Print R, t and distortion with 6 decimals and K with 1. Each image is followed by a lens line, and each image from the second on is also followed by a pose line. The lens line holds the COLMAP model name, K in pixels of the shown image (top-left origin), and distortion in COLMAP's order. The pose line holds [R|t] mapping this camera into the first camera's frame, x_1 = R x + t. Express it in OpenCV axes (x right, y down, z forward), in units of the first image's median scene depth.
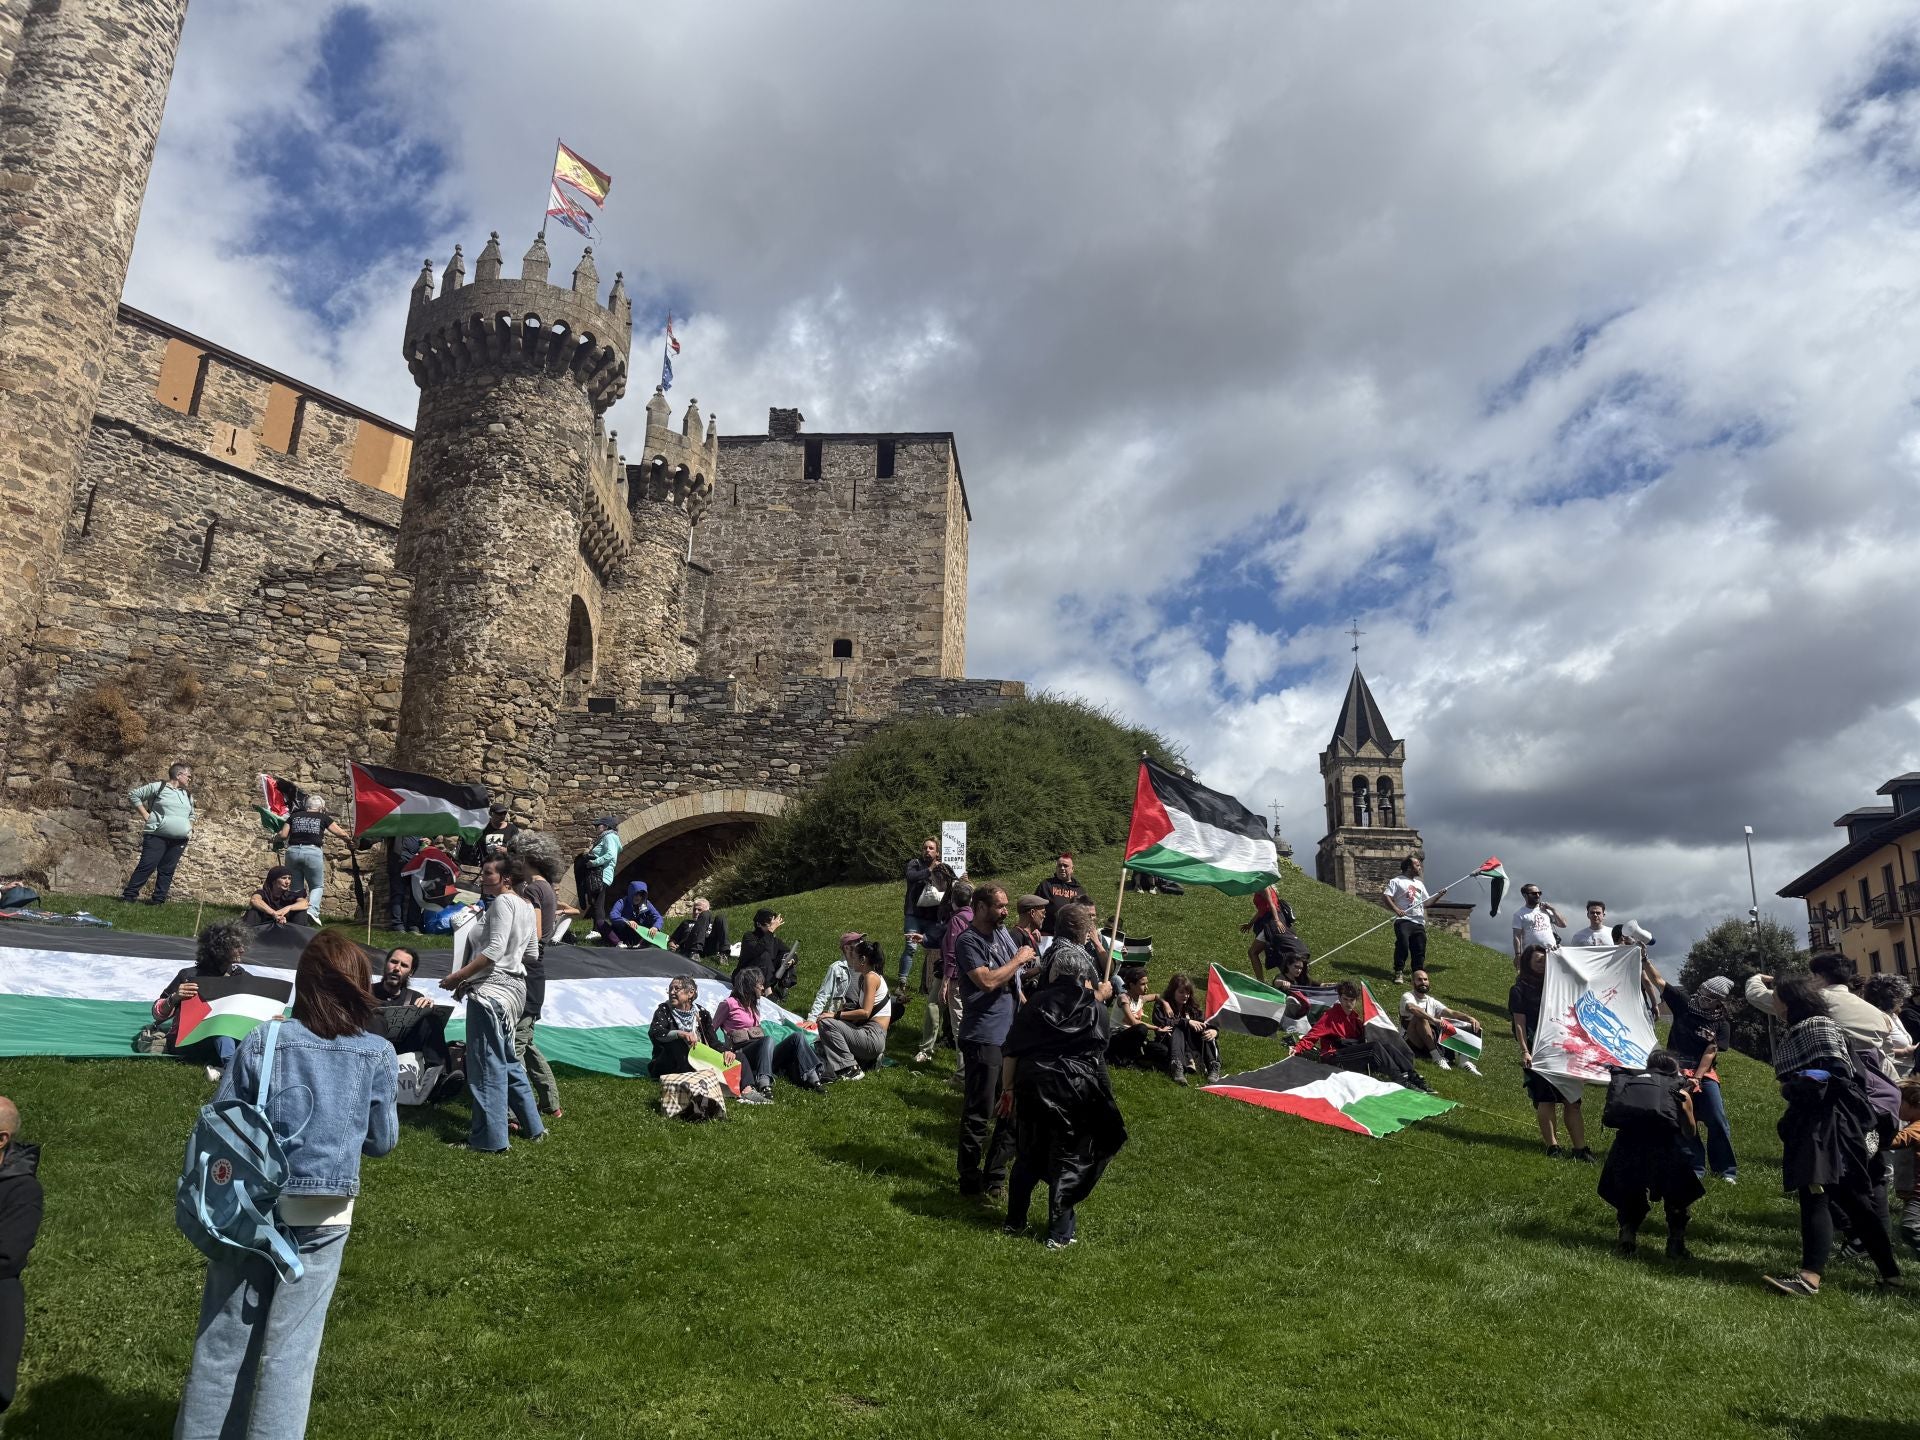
lens RADIAL K [[1323.3, 0, 981.5], [0, 1323.3, 745.6], [0, 0, 1]] dist [0.044803, -0.085736]
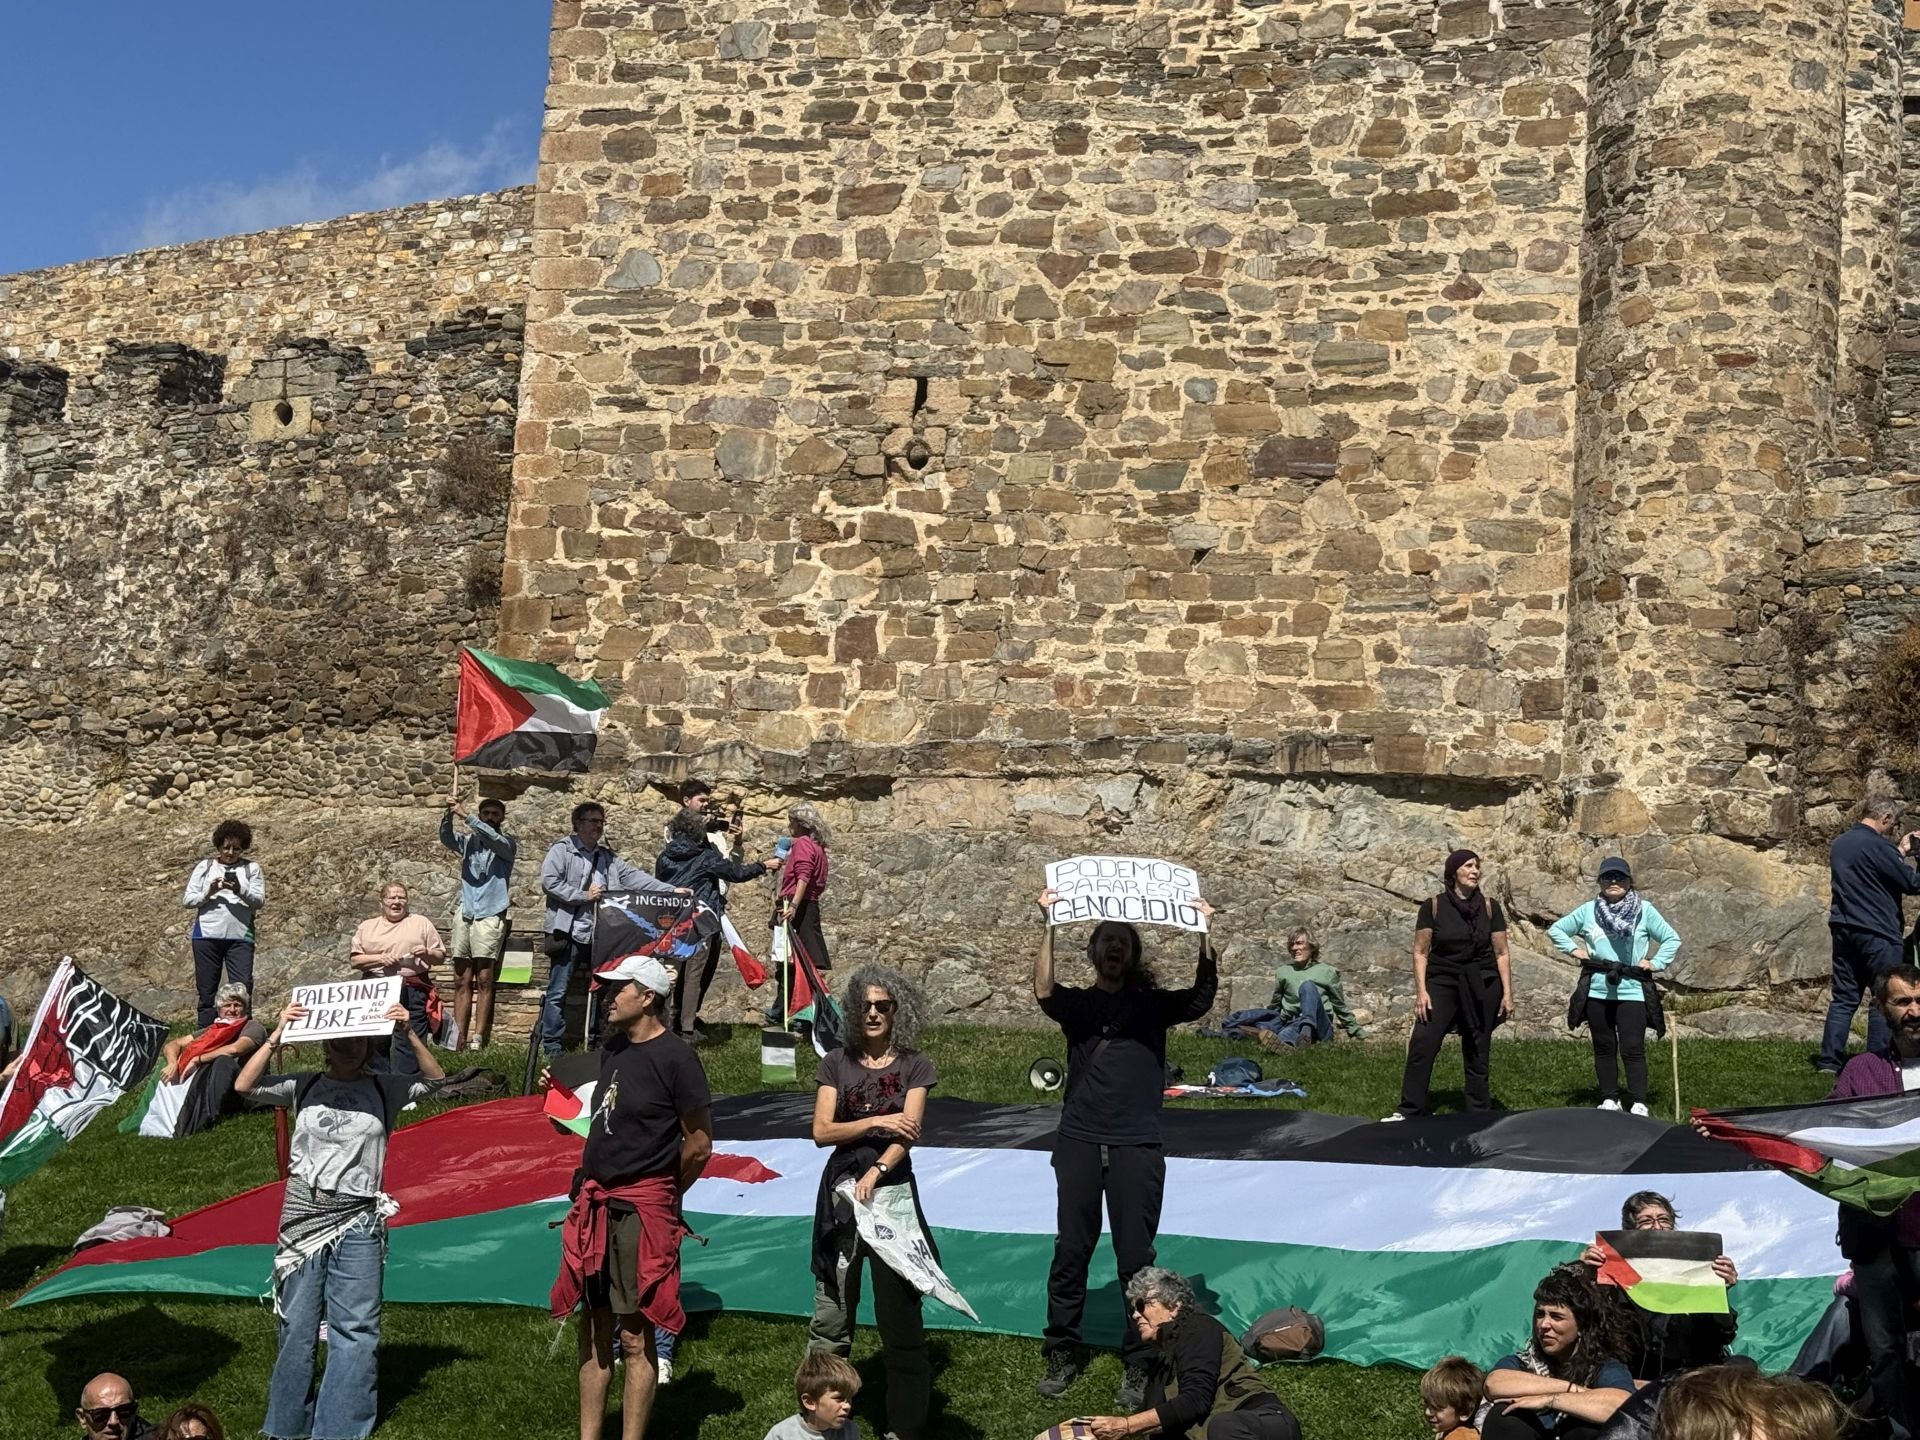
lens RADIAL K [[2847.1, 0, 998.7], [0, 2847.1, 733.1], [0, 0, 1]] dist [0.145821, -0.064205]
pose [[0.423555, -0.141696, -0.894720, 0.223443], [0.186667, 0.980146, -0.066858, 0.007639], [0.886429, -0.138696, 0.441596, 0.102576]]
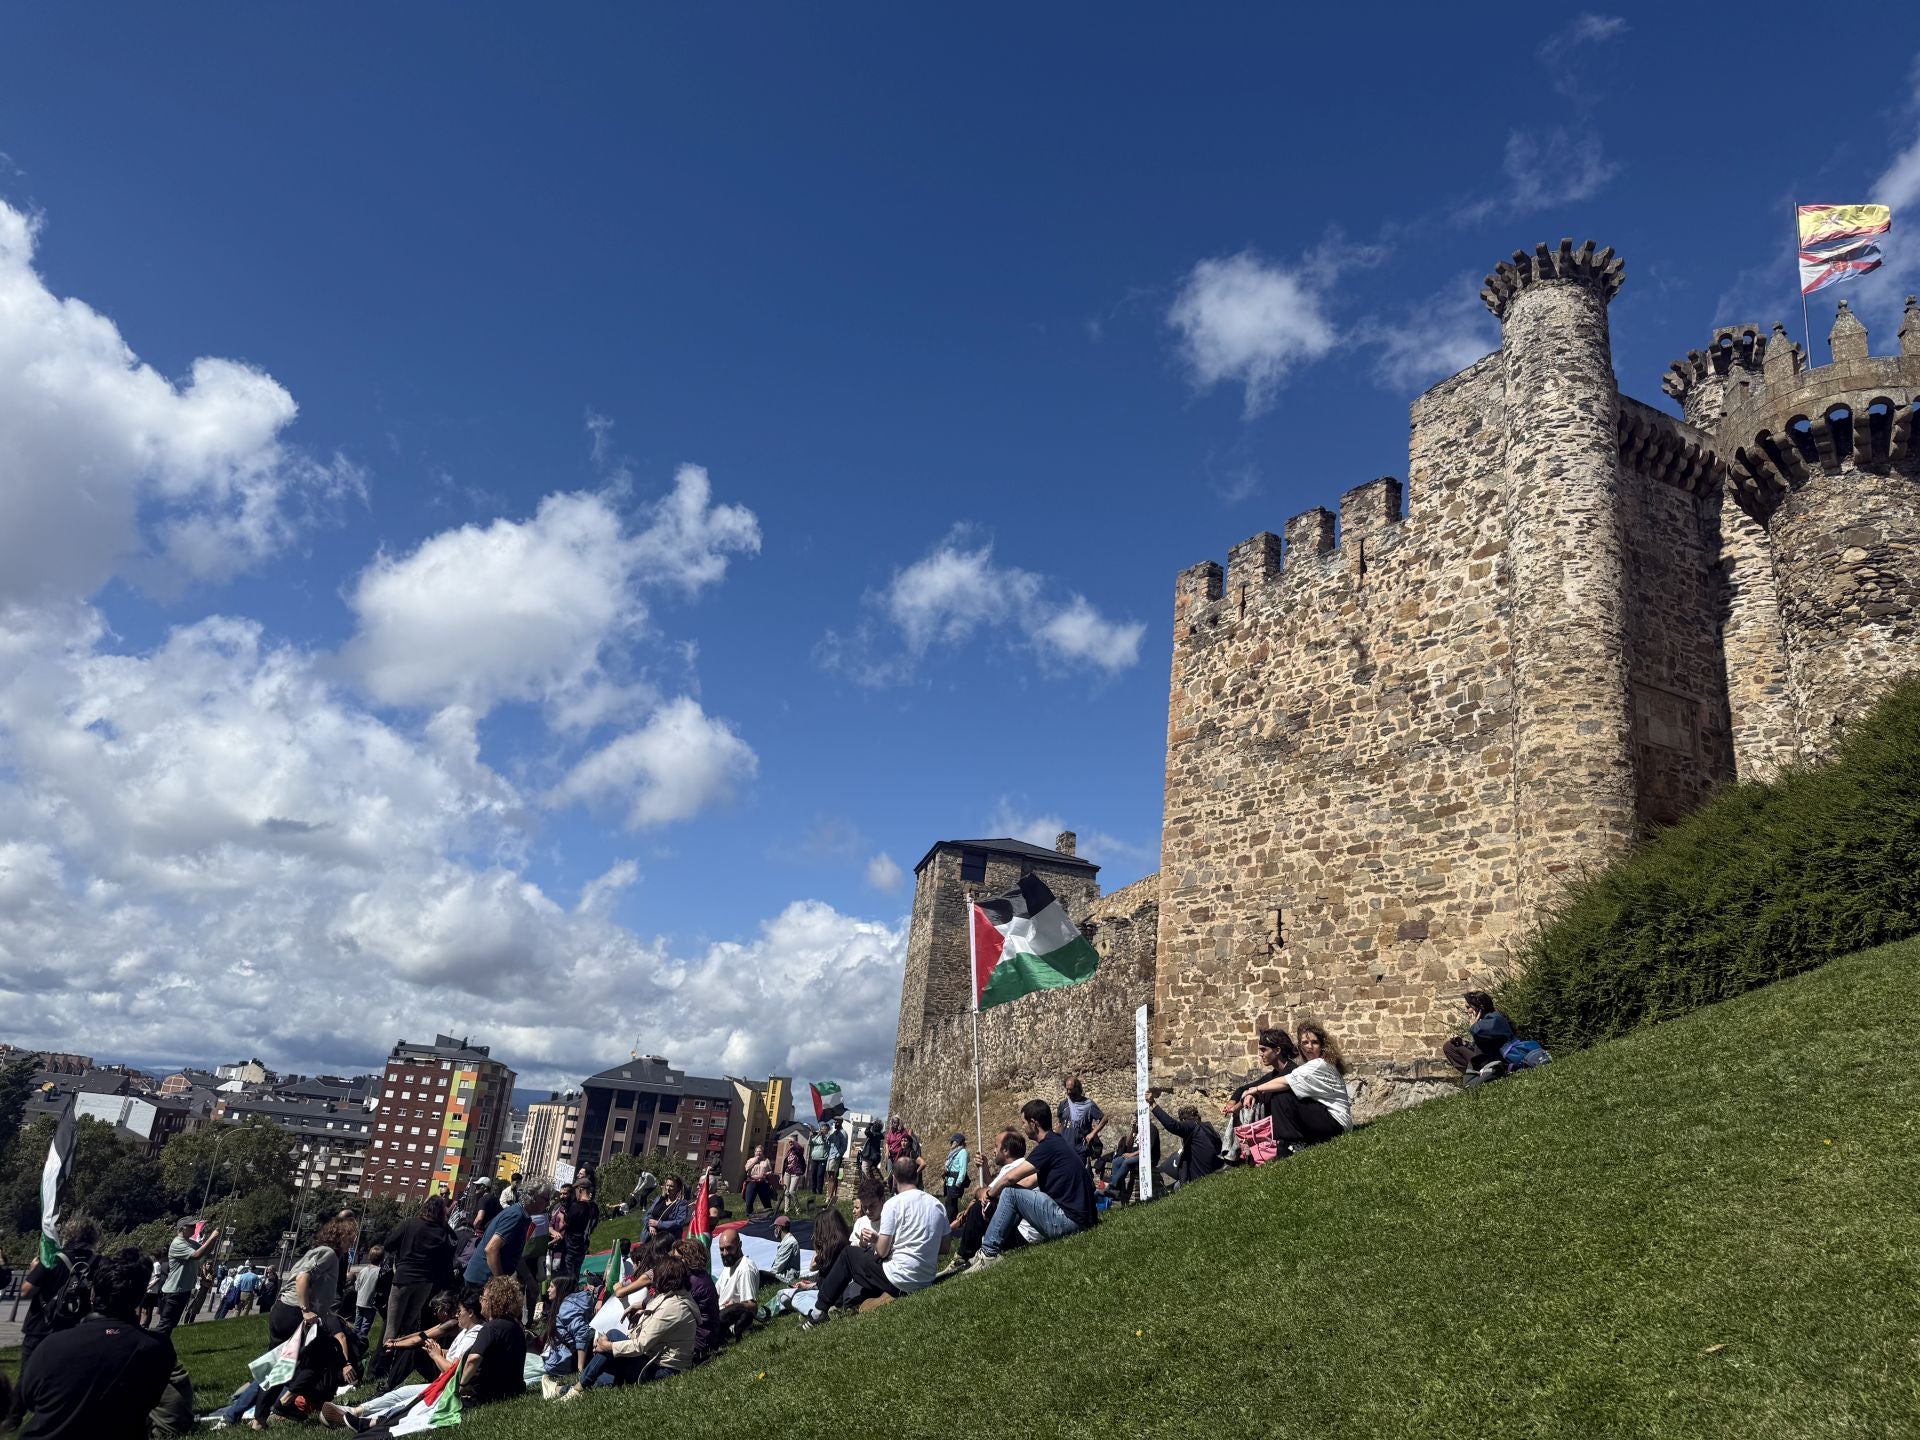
lens RADIAL K [[1331.9, 0, 953.4], [0, 1331.9, 727.3], [0, 0, 1]] dist [0.186750, -0.416595]
pose [[-0.302976, -0.356459, -0.883823, 0.530174], [0.146269, 0.899031, -0.412734, 0.124923], [0.941706, -0.254324, -0.220245, 0.674003]]
